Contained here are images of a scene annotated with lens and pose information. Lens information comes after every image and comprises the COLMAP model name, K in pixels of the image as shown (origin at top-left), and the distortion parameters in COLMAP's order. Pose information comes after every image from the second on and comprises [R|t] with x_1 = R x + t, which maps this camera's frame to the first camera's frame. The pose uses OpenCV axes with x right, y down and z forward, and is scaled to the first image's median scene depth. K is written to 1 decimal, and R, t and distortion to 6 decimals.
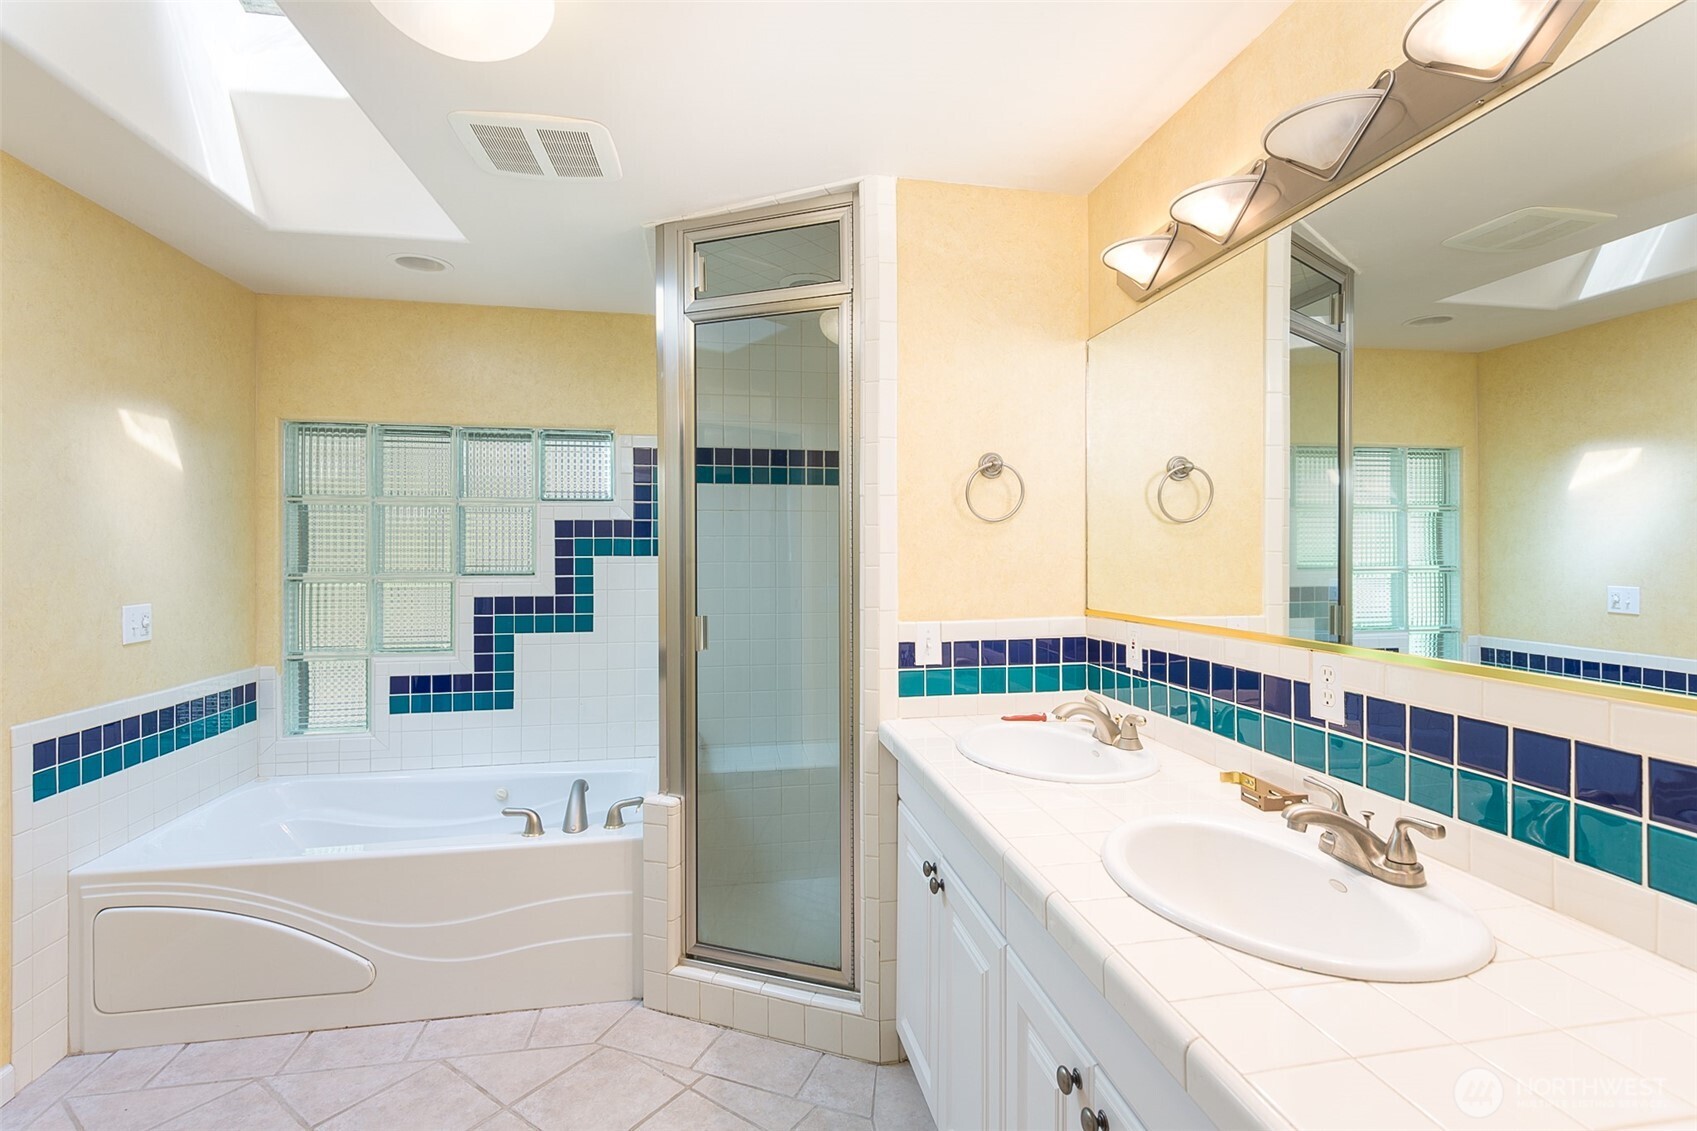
lens RADIAL K [[778.0, 0, 854.8], [0, 778.0, 559.1], [0, 0, 1]] dist [0.015378, -0.009444]
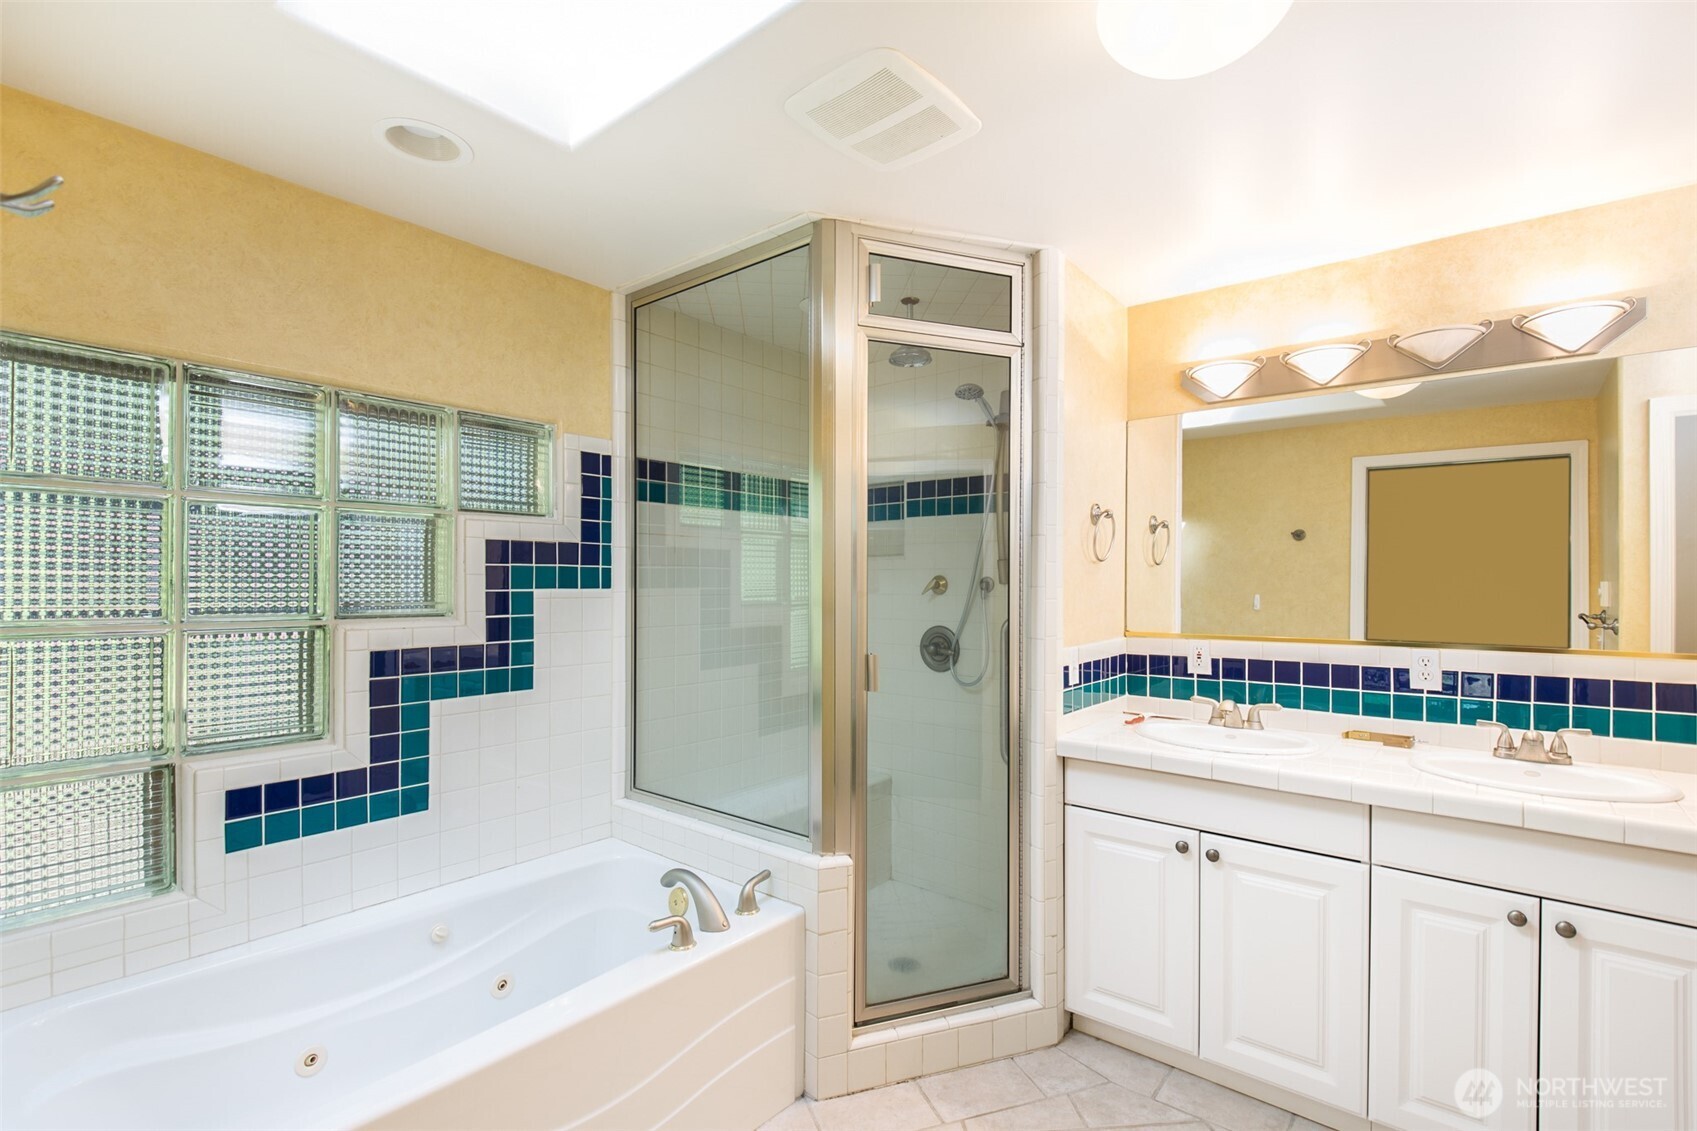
lens RADIAL K [[778.0, 0, 886.2], [0, 778.0, 587.5], [0, 0, 1]] dist [0.015378, -0.009444]
pose [[0.755466, -0.000483, 0.655188, -0.586085], [-0.000014, 1.000000, 0.000754, -0.005893], [-0.655188, -0.000578, 0.755465, 0.209261]]
